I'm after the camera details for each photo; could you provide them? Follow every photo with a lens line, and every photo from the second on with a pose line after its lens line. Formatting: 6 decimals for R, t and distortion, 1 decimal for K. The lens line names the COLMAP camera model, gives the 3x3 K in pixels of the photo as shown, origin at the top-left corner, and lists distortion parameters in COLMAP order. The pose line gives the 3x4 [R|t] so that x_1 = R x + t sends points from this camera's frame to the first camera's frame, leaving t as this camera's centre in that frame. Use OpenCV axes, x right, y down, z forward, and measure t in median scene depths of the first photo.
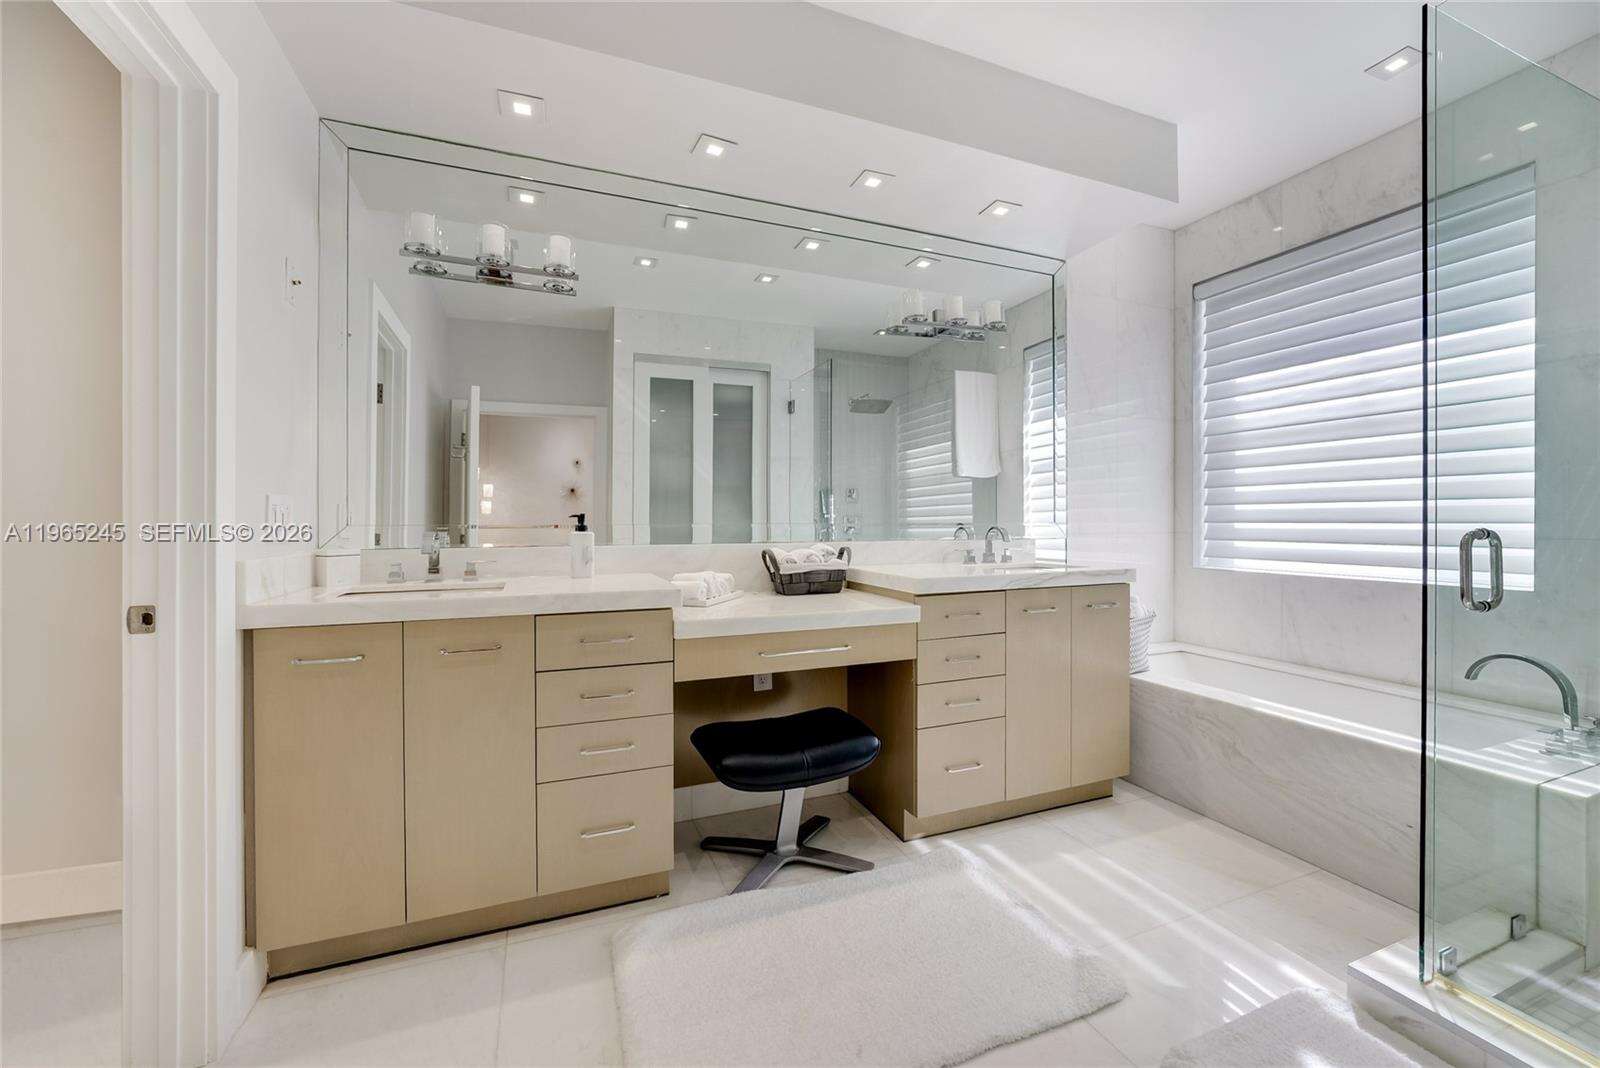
lens RADIAL K [[635.7, 0, 800.0], [0, 635.7, 520.2], [0, 0, 1]] dist [-0.000288, 0.000381]
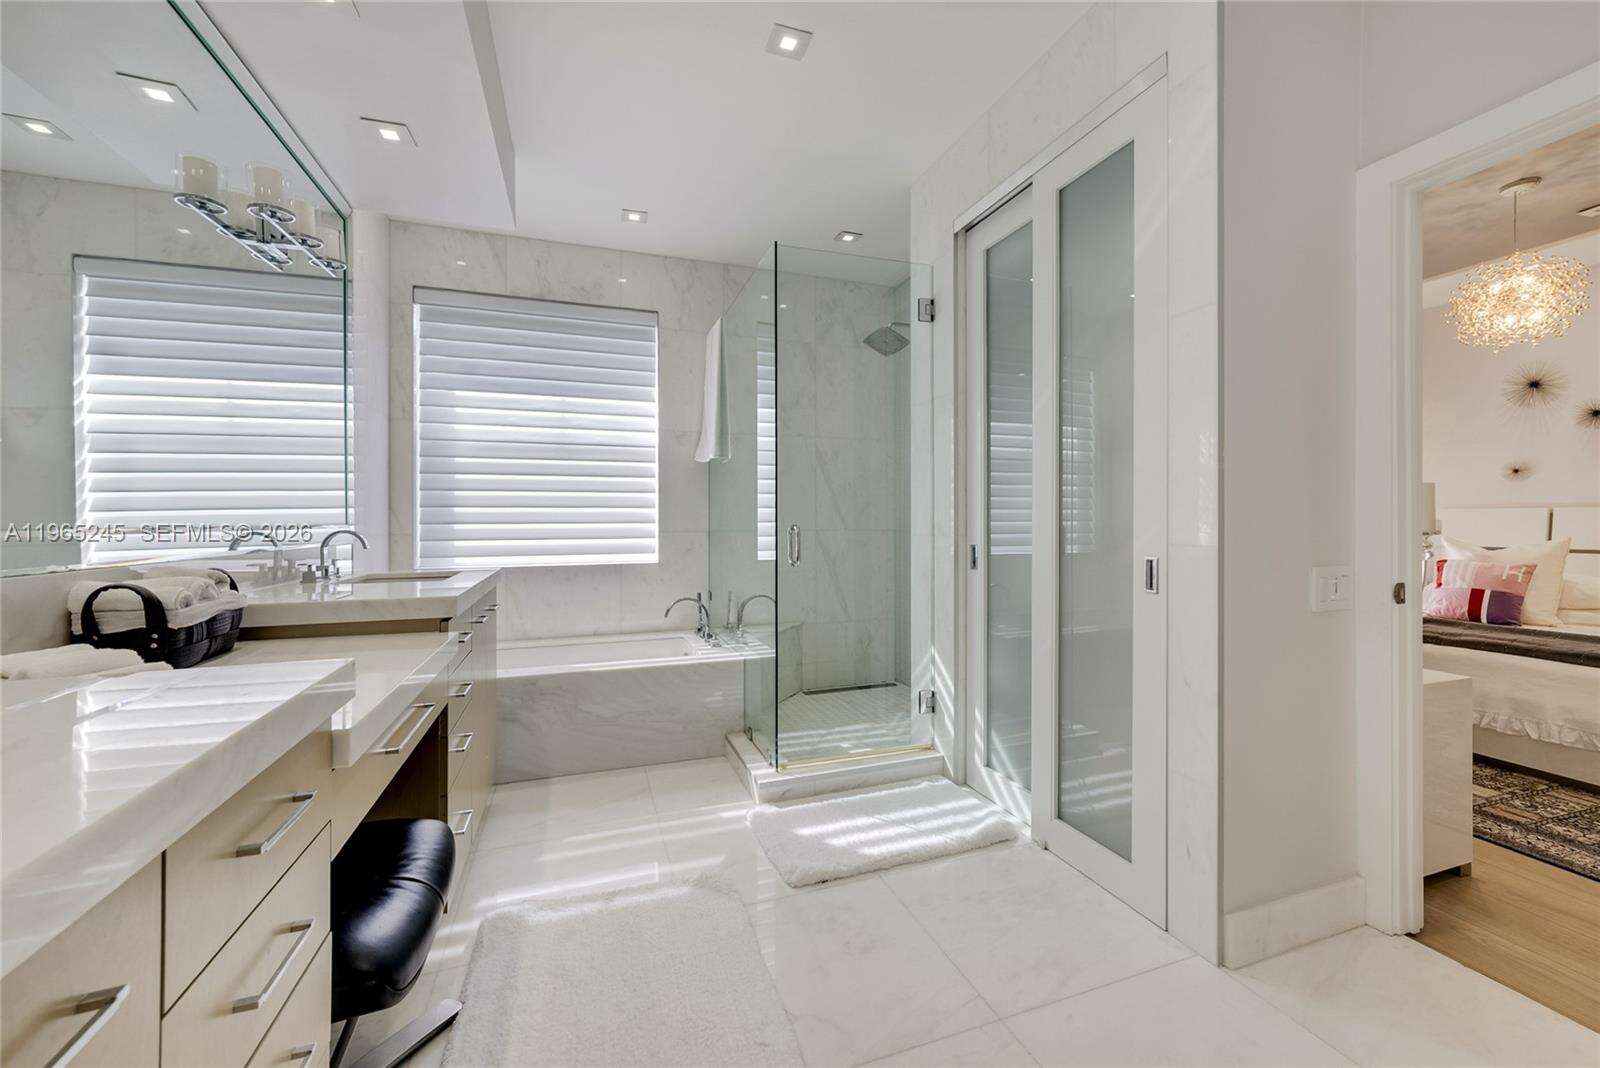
lens RADIAL K [[635.7, 0, 801.9], [0, 635.7, 525.5], [0, 0, 1]] dist [-0.000288, 0.000381]
pose [[0.054215, -0.007504, 0.998501, -0.486253], [0.003578, 0.999967, 0.007320, 0.000250], [-0.998523, 0.003176, 0.054240, 0.474421]]
